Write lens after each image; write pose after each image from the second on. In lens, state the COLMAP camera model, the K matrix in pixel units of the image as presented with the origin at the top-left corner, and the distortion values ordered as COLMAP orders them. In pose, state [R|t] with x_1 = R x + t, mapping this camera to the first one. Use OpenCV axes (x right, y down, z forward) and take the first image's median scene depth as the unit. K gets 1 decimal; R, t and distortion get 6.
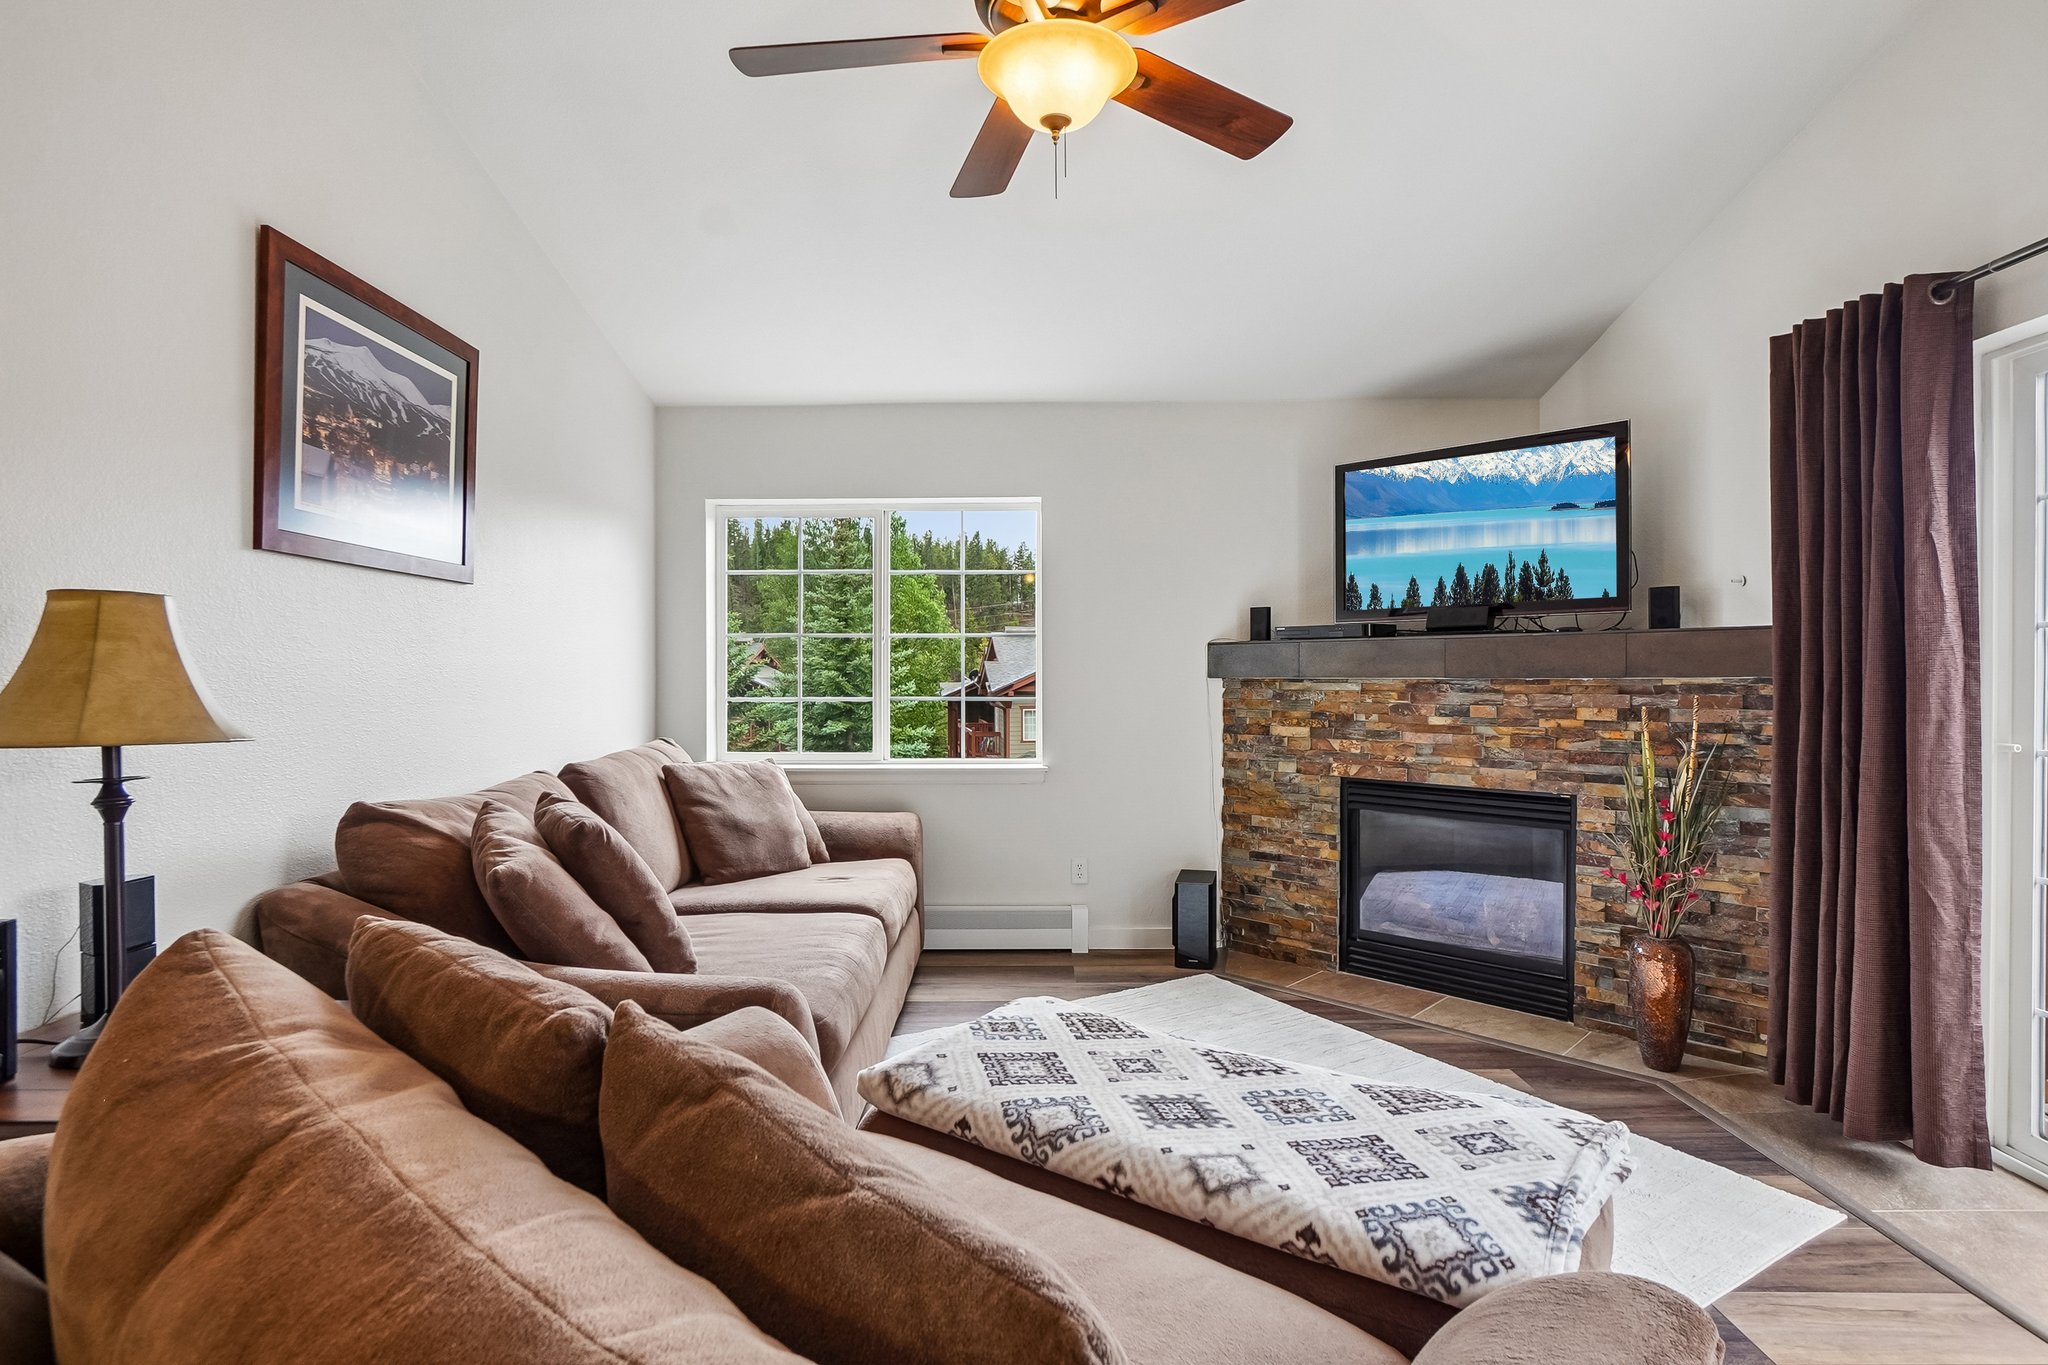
lens RADIAL K [[1032.0, 0, 1025.6], [0, 1032.0, 690.6], [0, 0, 1]] dist [-0.048999, 0.000075]
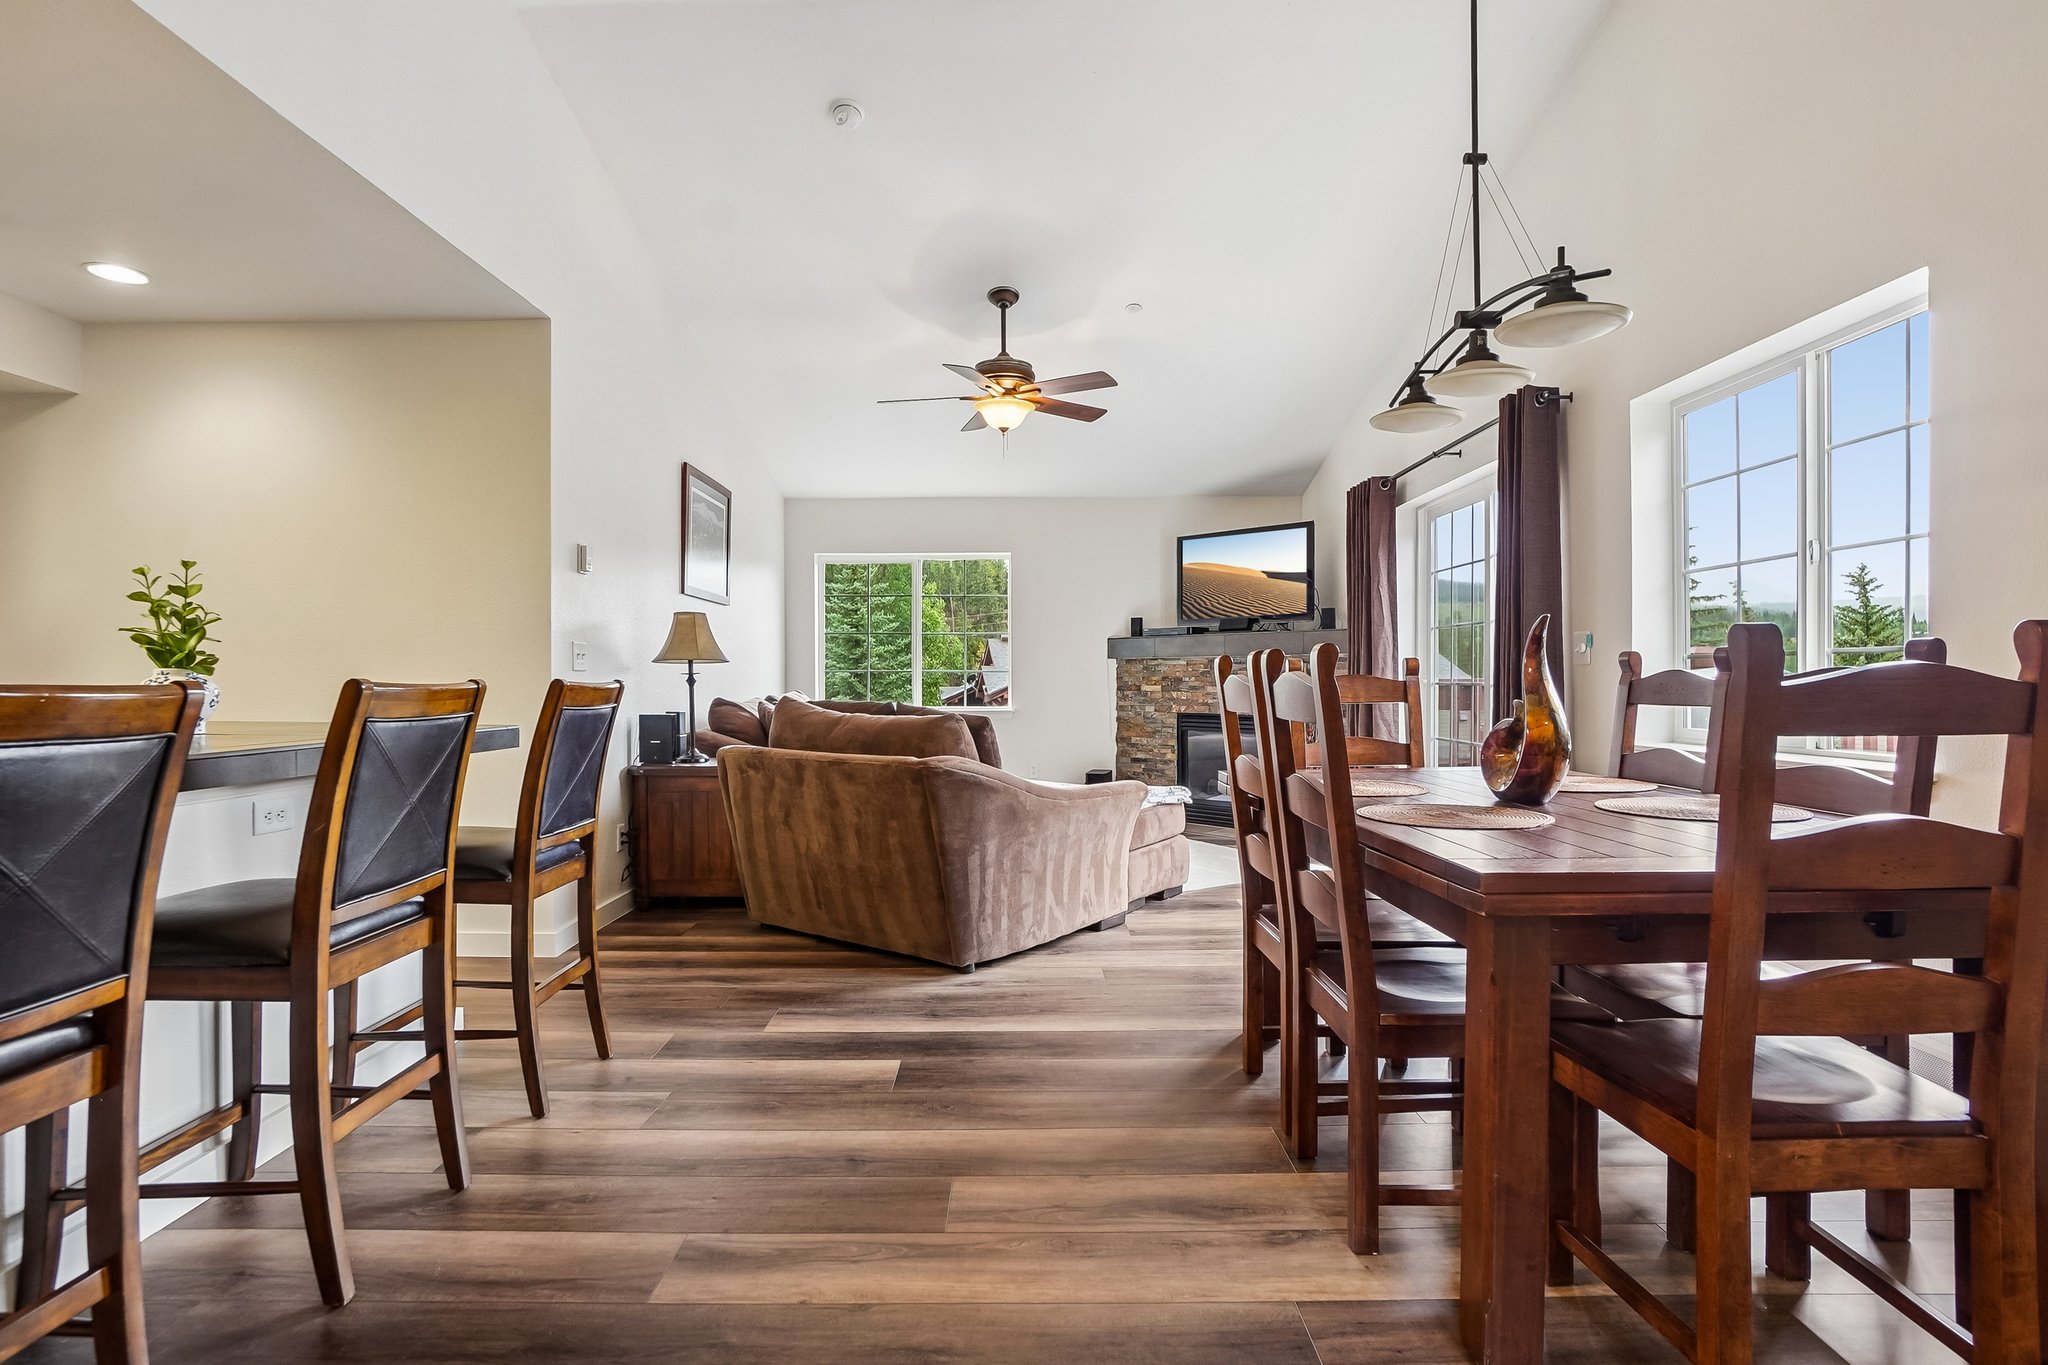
lens RADIAL K [[1032.0, 0, 1025.6], [0, 1032.0, 690.6], [0, 0, 1]] dist [-0.048999, 0.000075]
pose [[0.999995, 0.002450, 0.002097, 0.036541], [-0.002433, 0.999967, -0.007702, 0.056103], [-0.002116, 0.007697, 0.999968, -0.743684]]
